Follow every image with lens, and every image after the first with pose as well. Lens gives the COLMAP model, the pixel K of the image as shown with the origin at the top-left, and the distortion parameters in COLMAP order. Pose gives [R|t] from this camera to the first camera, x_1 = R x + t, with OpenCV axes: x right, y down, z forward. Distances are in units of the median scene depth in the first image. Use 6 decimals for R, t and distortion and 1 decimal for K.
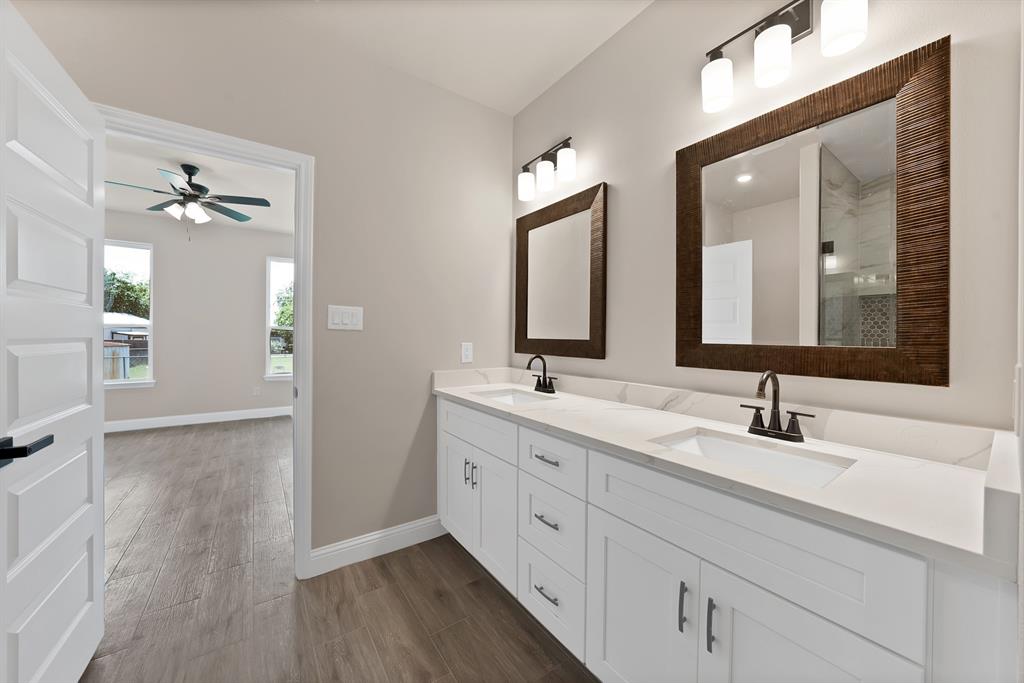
lens RADIAL K [[369.6, 0, 509.3], [0, 369.6, 338.2], [0, 0, 1]] dist [-0.022214, 0.002057]
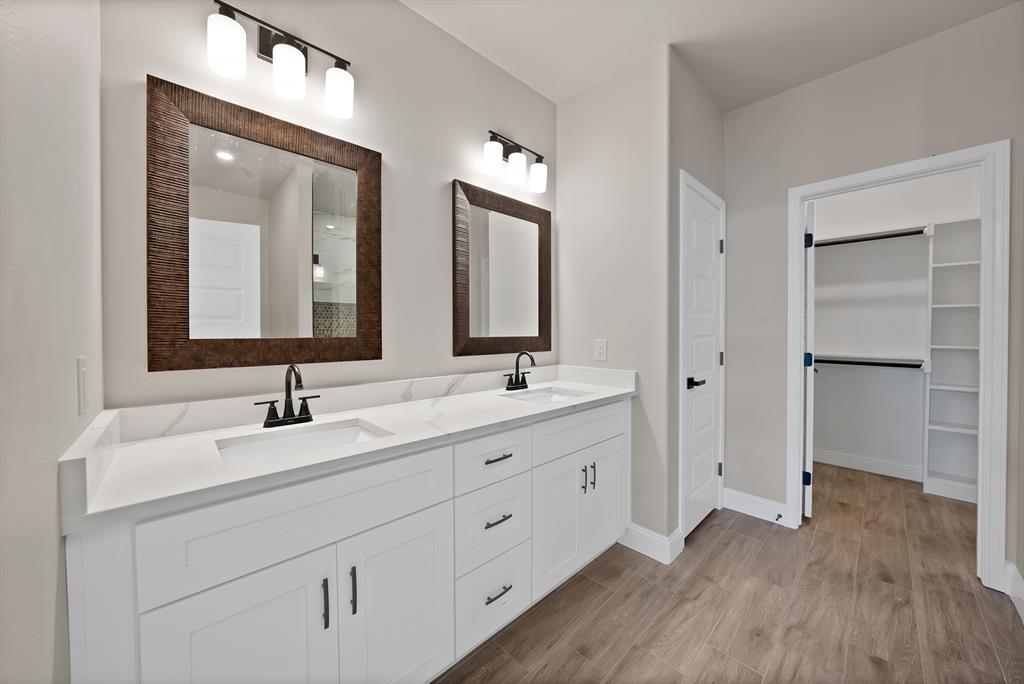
lens RADIAL K [[369.6, 0, 496.7], [0, 369.6, 331.8], [0, 0, 1]] dist [-0.022214, 0.002057]
pose [[-0.141892, -0.008863, 0.989842, -0.689871], [0.000615, 0.999959, 0.009041, -0.016627], [-0.989882, 0.001892, -0.141881, 0.902349]]
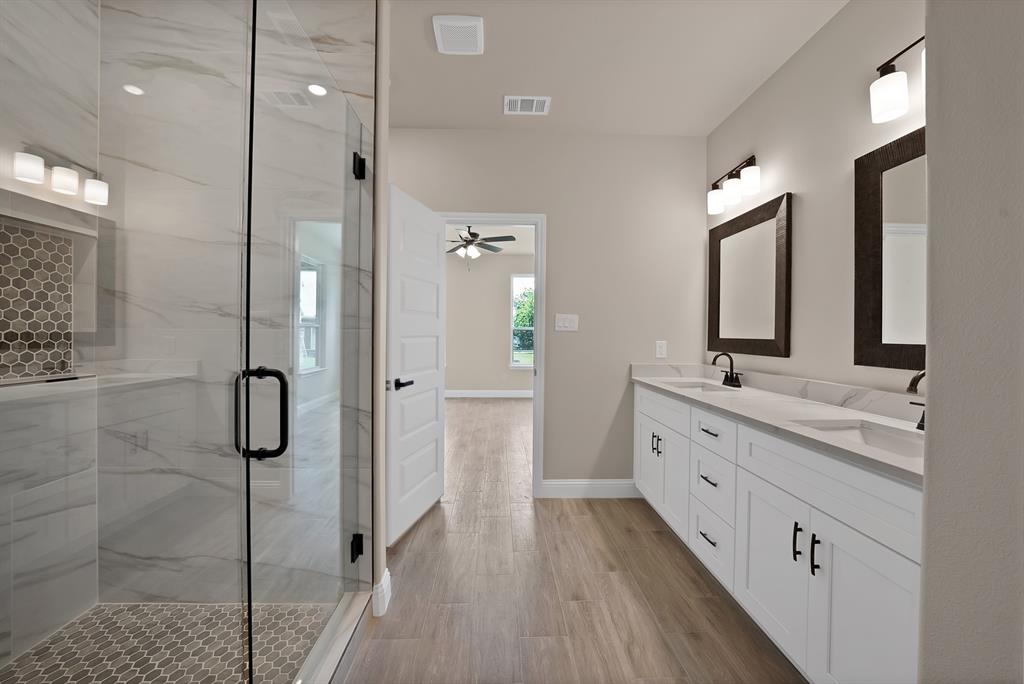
lens RADIAL K [[369.6, 0, 505.4], [0, 369.6, 337.3], [0, 0, 1]] dist [-0.022214, 0.002057]
pose [[0.832076, 0.004565, -0.554642, 0.171625], [-0.004039, 0.999989, 0.002171, -0.000688], [0.554647, 0.000433, 0.832086, -0.358445]]
